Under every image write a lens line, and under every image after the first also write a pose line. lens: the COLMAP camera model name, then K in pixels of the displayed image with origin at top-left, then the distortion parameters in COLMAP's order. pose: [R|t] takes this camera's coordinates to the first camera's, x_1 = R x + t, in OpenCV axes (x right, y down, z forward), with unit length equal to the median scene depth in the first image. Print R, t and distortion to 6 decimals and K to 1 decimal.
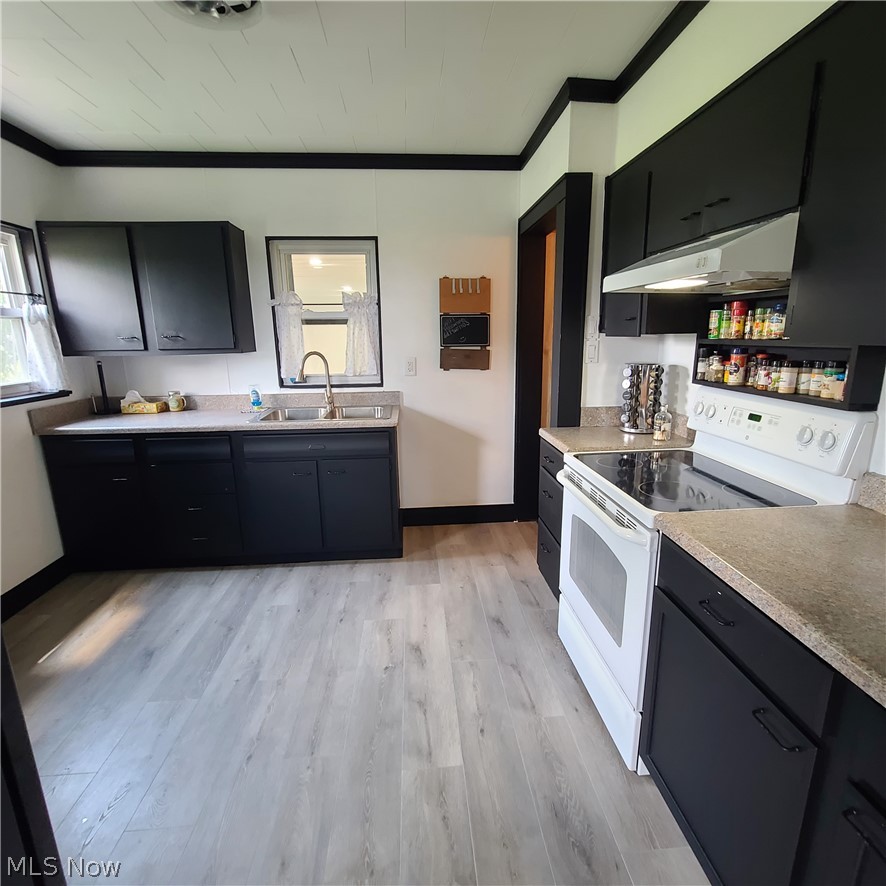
lens RADIAL K [[484.7, 0, 447.4], [0, 484.7, 446.3], [0, 0, 1]] dist [-0.002771, -0.001318]
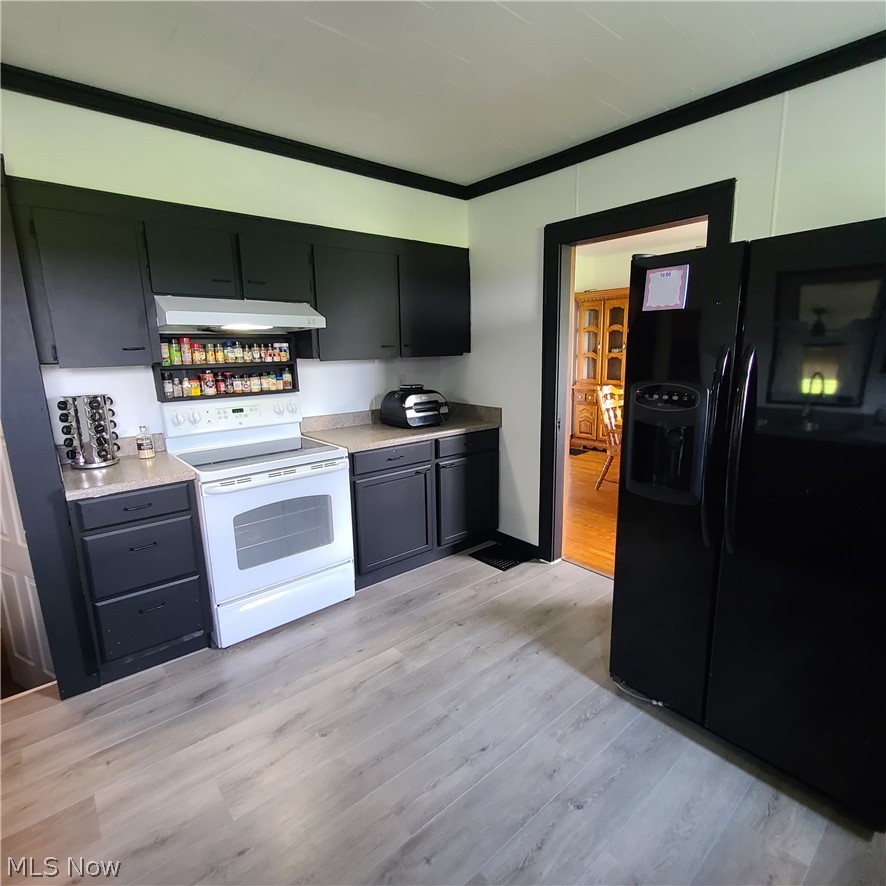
lens RADIAL K [[484.7, 0, 448.6], [0, 484.7, 446.1], [0, 0, 1]] dist [-0.002771, -0.001318]
pose [[-0.595426, -0.139546, 0.791198, -0.710755], [0.207137, 0.924842, 0.319000, -0.210614], [-0.776249, 0.353827, -0.521770, 0.880356]]
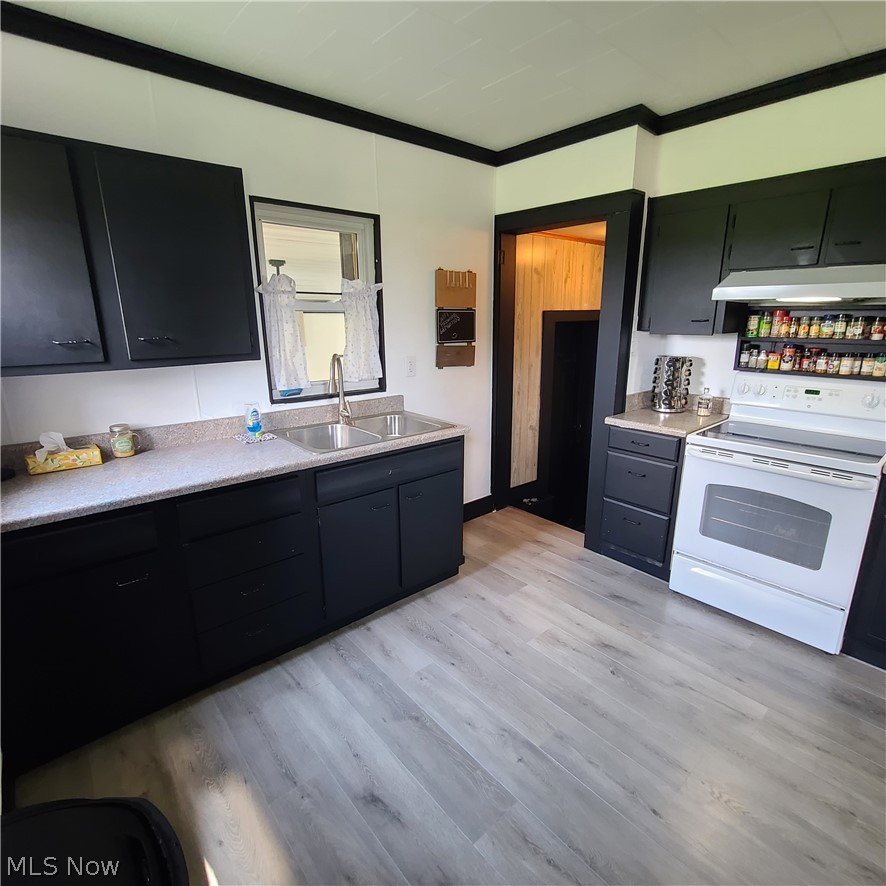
lens RADIAL K [[484.7, 0, 445.3], [0, 484.7, 445.8], [0, 0, 1]] dist [-0.002771, -0.001318]
pose [[0.801949, -0.145068, 0.579511, -0.732669], [0.129619, 0.989212, 0.068256, -0.093452], [-0.583161, 0.020377, 0.812101, 0.306462]]
